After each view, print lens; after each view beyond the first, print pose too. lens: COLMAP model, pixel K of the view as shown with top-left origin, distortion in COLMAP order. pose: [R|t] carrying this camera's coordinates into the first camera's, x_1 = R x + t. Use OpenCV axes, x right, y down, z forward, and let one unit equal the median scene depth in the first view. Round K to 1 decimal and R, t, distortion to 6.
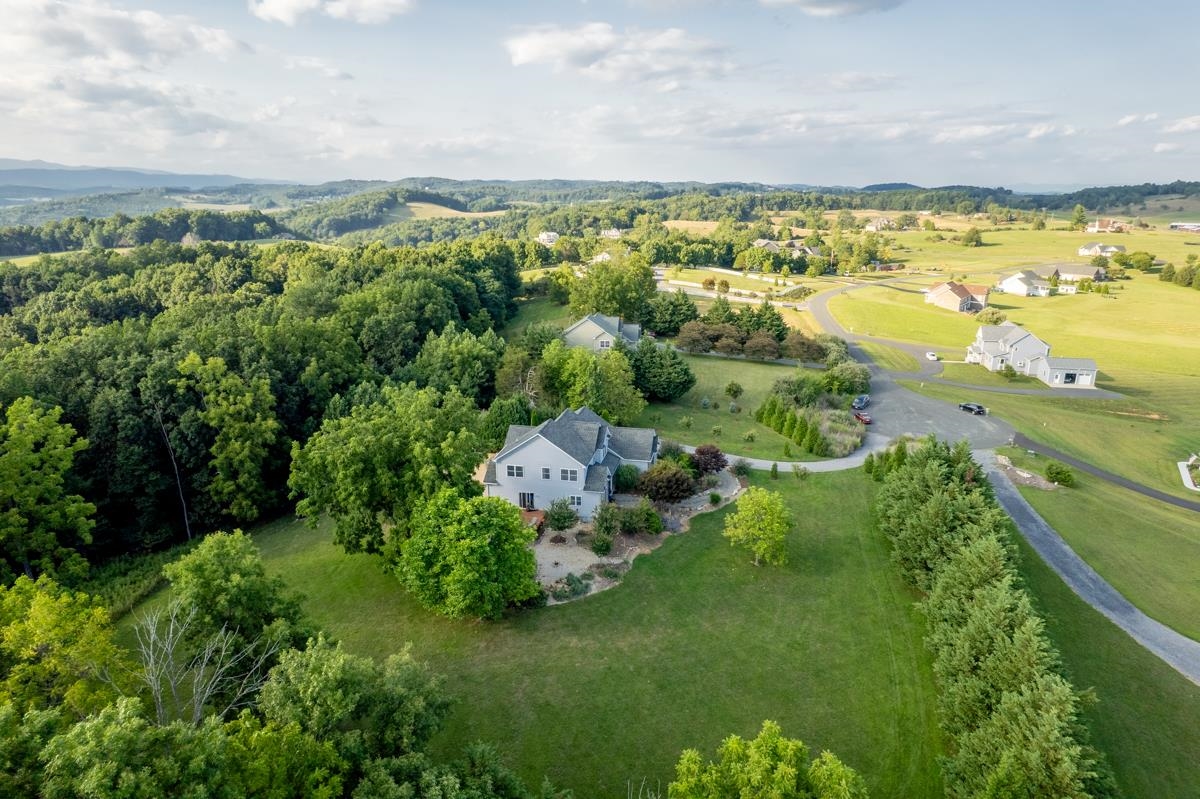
lens RADIAL K [[759.0, 0, 595.0], [0, 759.0, 441.8], [0, 0, 1]] dist [-0.002553, -0.000344]
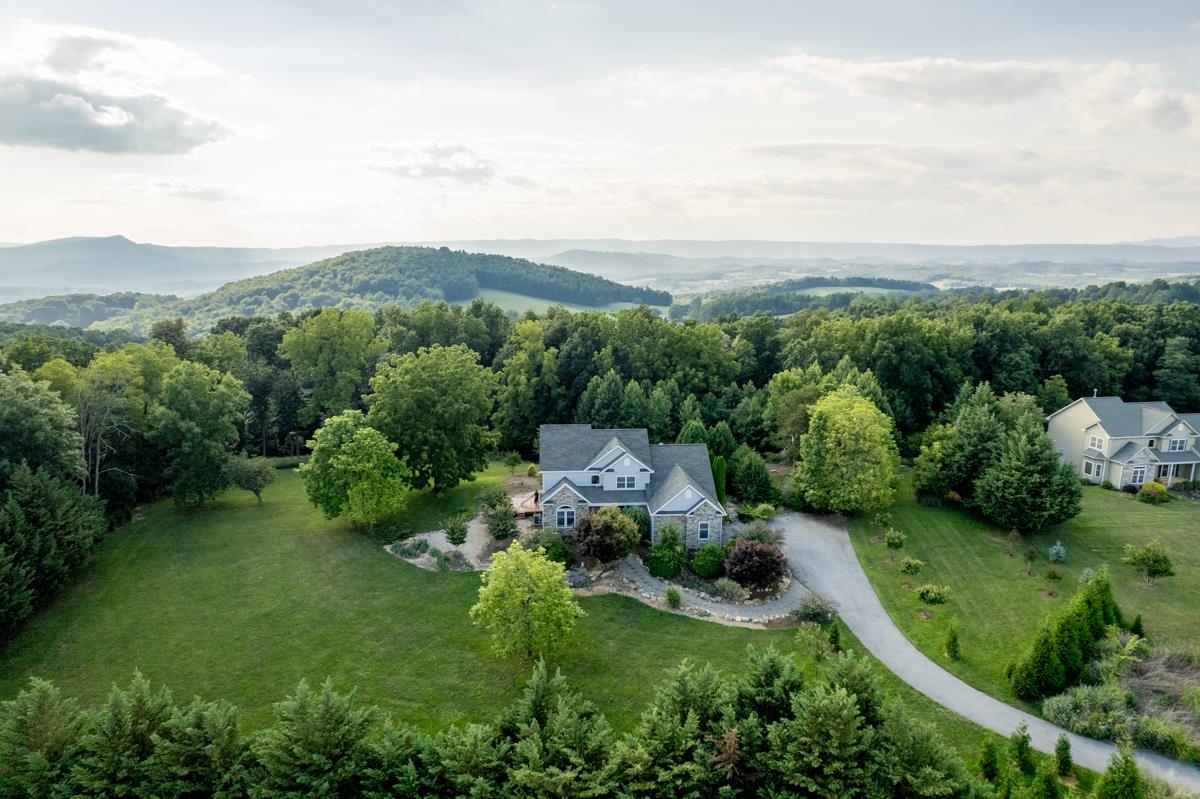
lens RADIAL K [[762.3, 0, 592.9], [0, 762.3, 401.7], [0, 0, 1]] dist [-0.050648, 0.002379]
pose [[0.258798, 0.184083, -0.948229, 0.290005], [-0.315427, 0.943962, 0.097166, -0.052501], [0.912979, 0.273950, 0.302360, 0.252849]]
